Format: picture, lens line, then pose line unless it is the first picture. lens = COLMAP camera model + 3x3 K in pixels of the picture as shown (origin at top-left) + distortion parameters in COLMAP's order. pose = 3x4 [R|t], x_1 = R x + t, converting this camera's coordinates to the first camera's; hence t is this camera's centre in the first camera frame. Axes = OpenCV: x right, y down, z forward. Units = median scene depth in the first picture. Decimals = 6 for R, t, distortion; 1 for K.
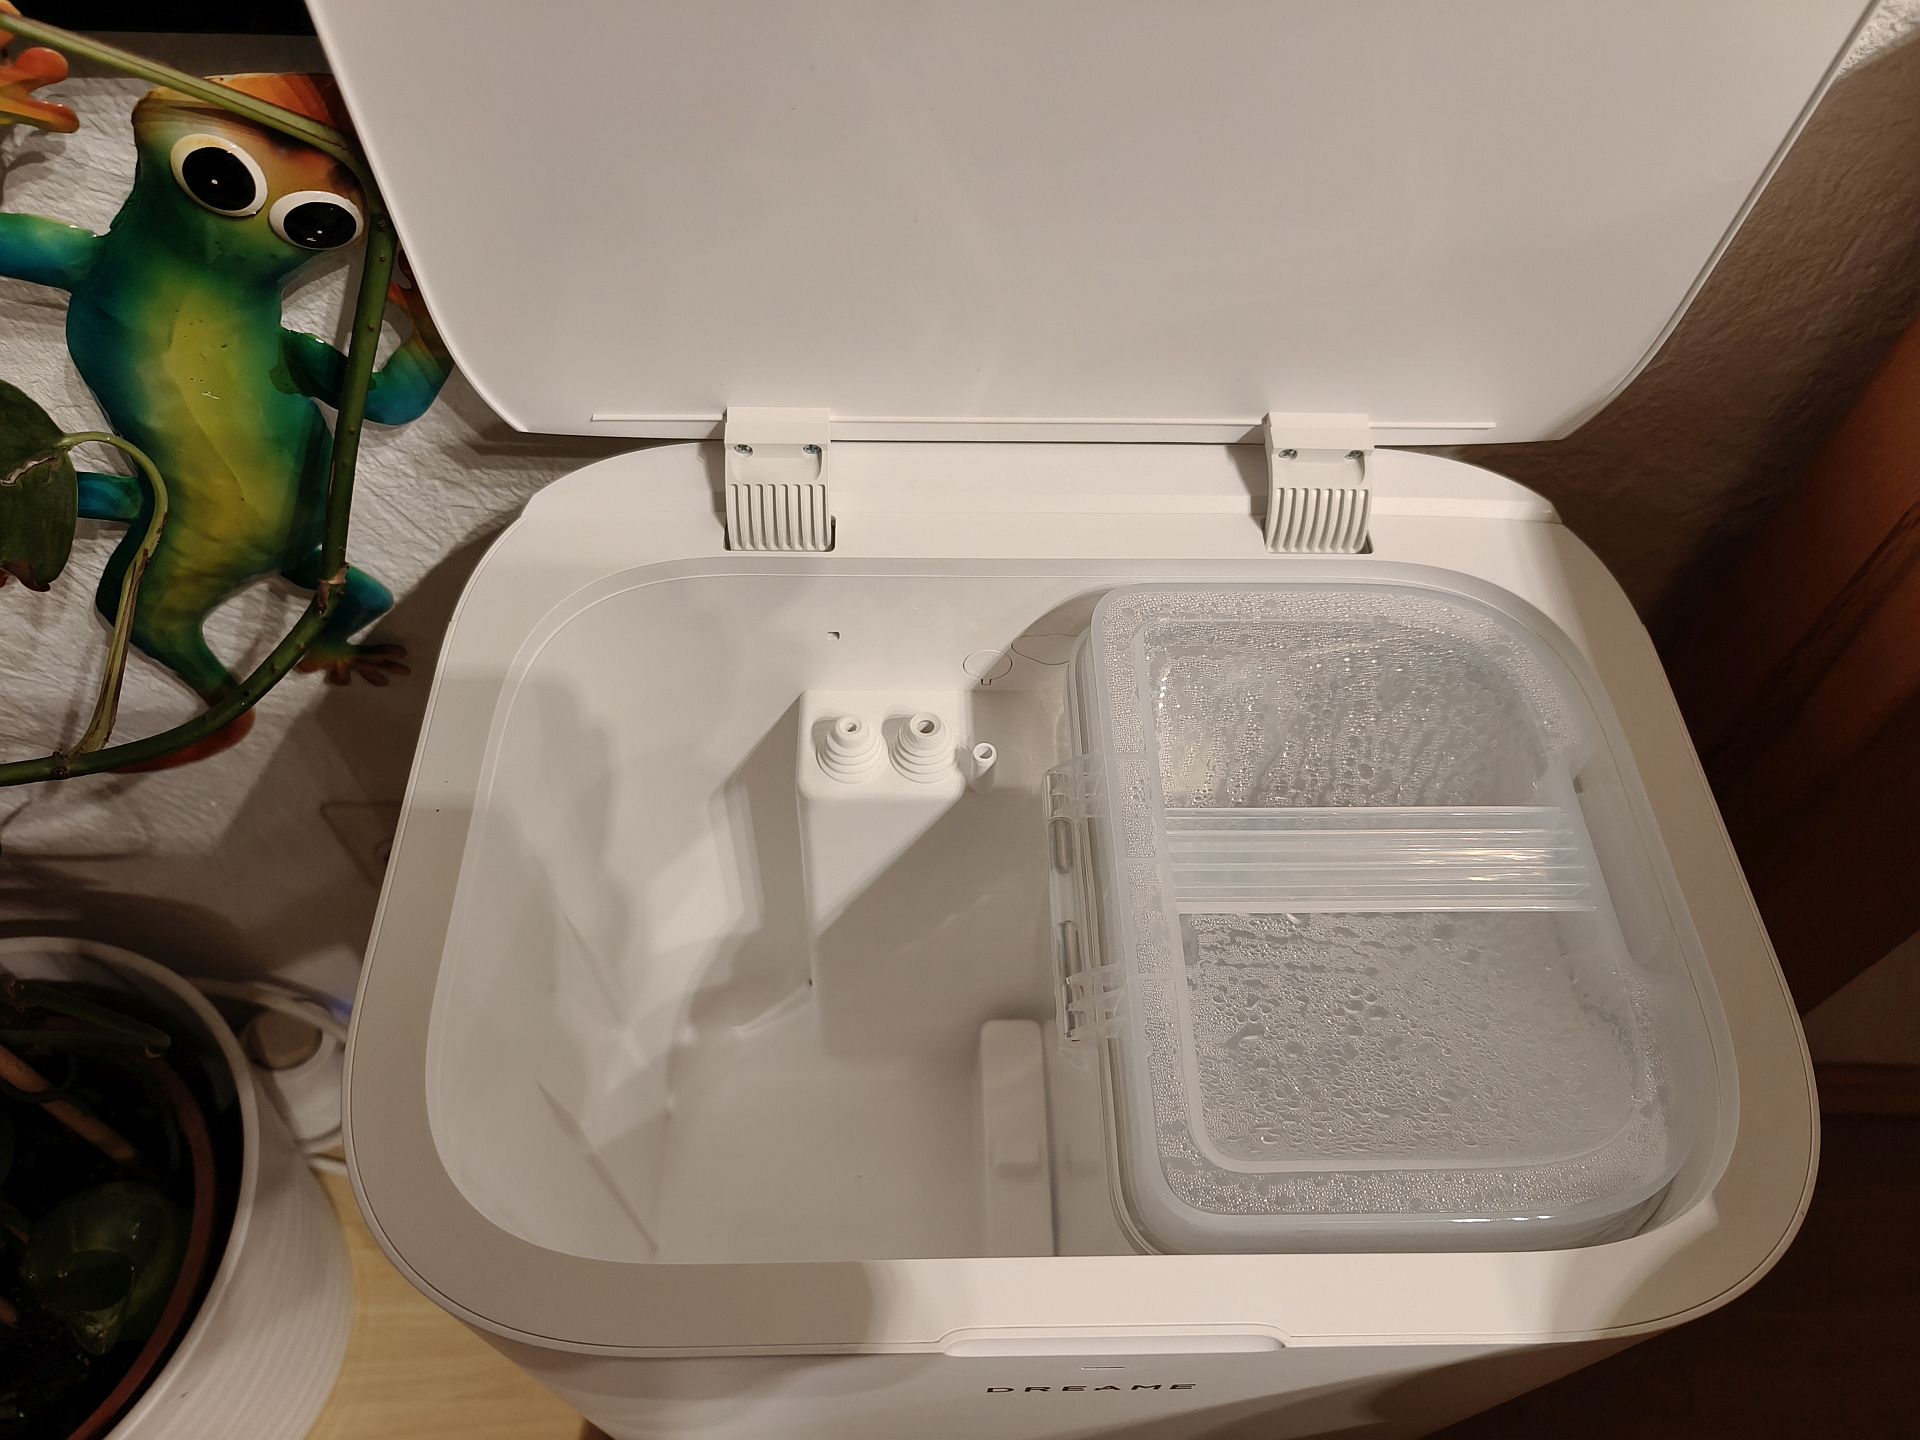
lens RADIAL K [[1331.2, 0, 960.0], [0, 1331.2, 720.0], [0, 0, 1]] dist [-0.008392, -0.023437]
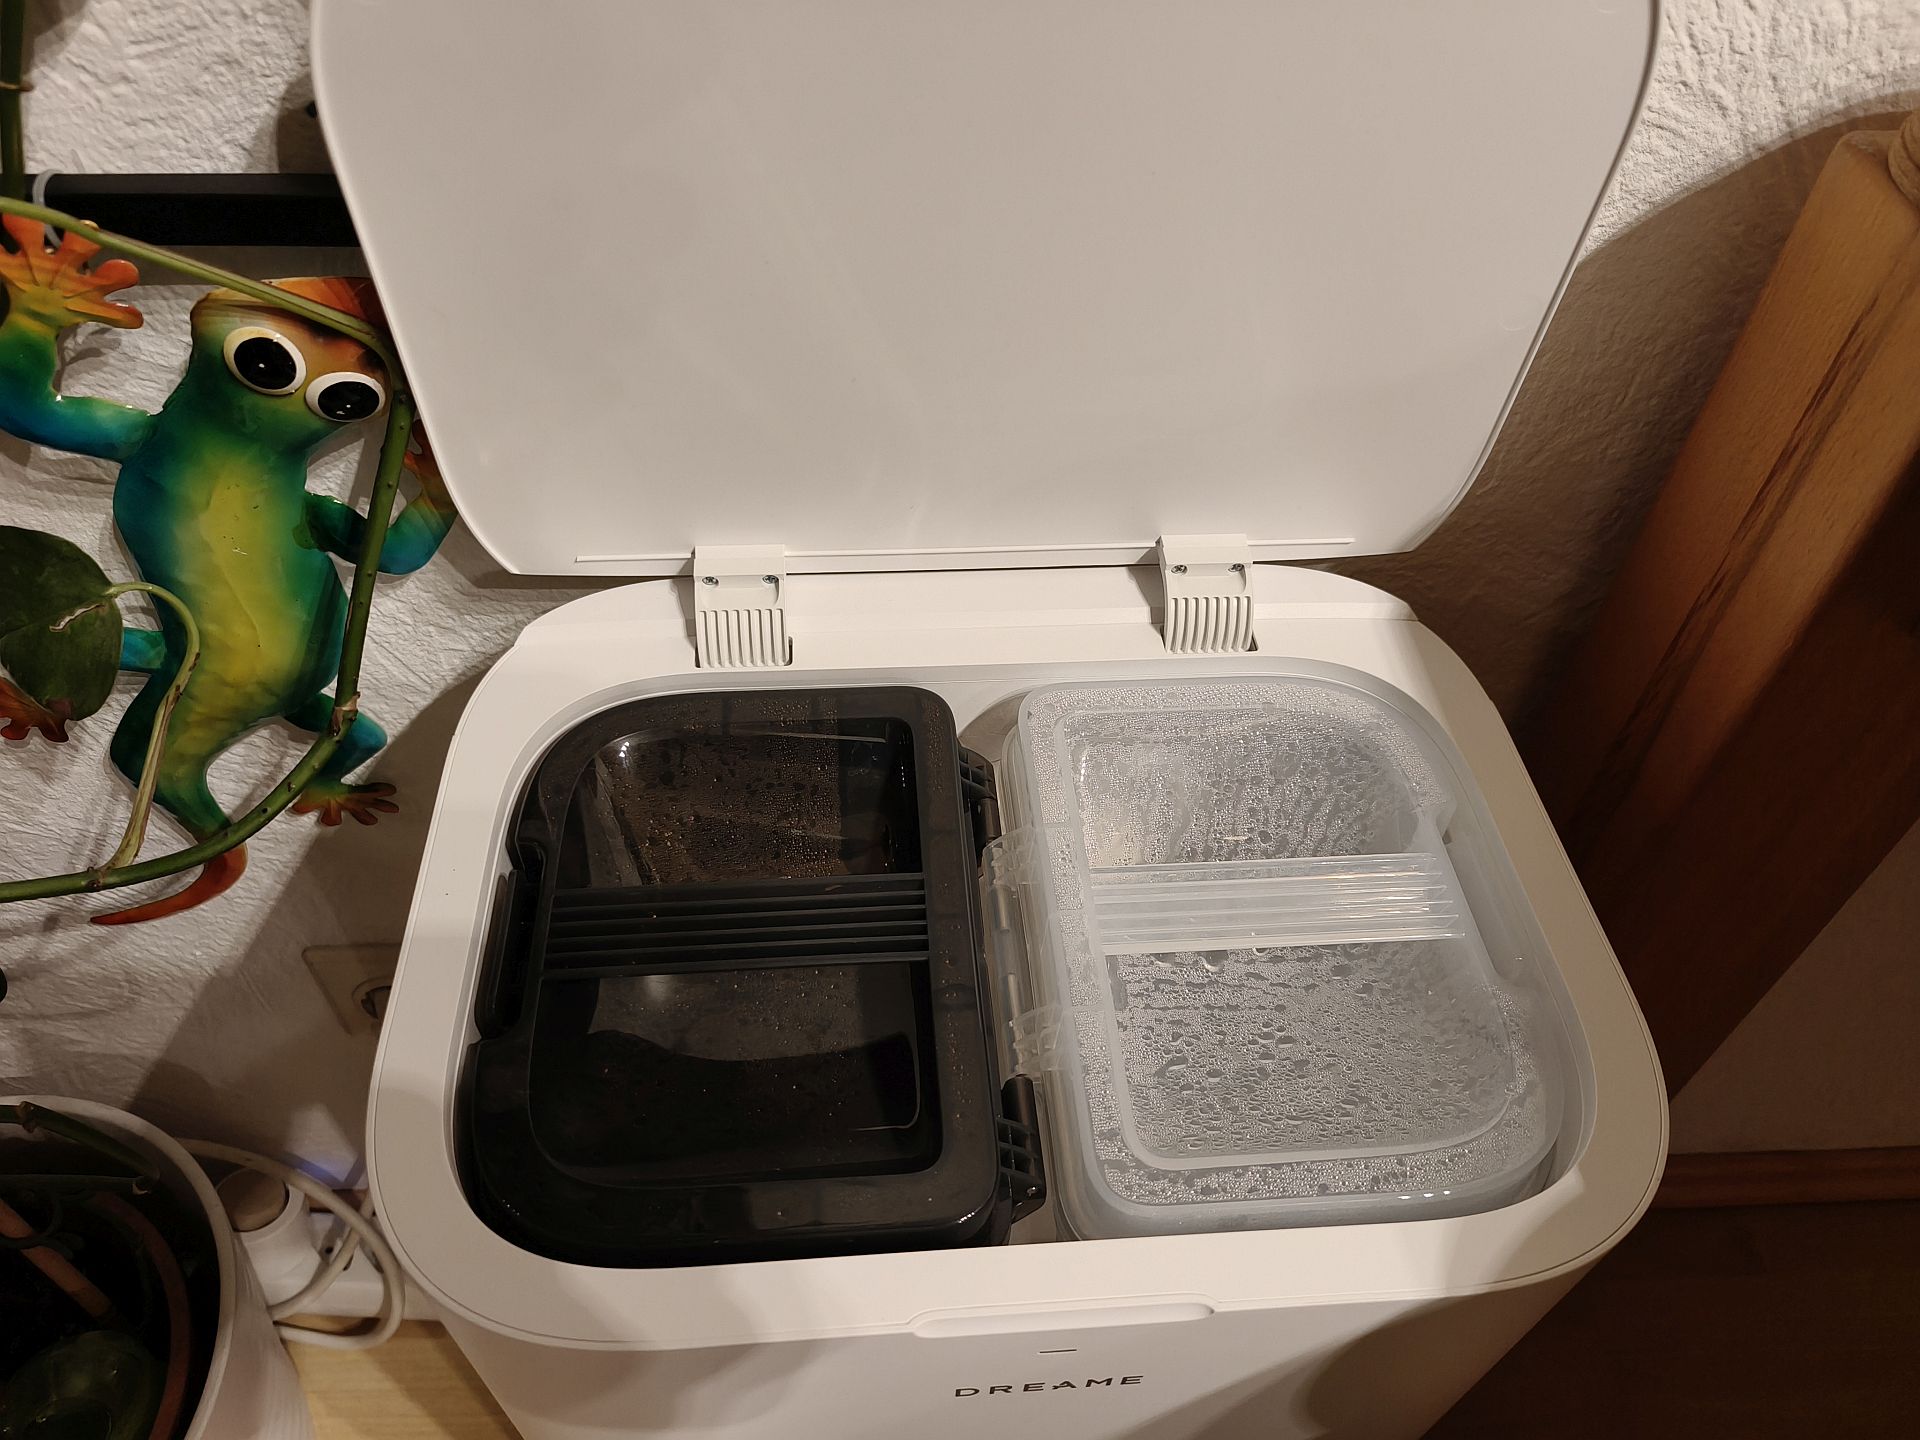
lens RADIAL K [[1331.2, 0, 960.0], [0, 1331.2, 720.0], [0, 0, 1]] dist [-0.008392, -0.023437]
pose [[0.998332, -0.038919, 0.042648, -0.000734], [0.044501, 0.989304, -0.138915, 0.085475], [-0.036785, 0.140581, 0.989386, -0.133169]]
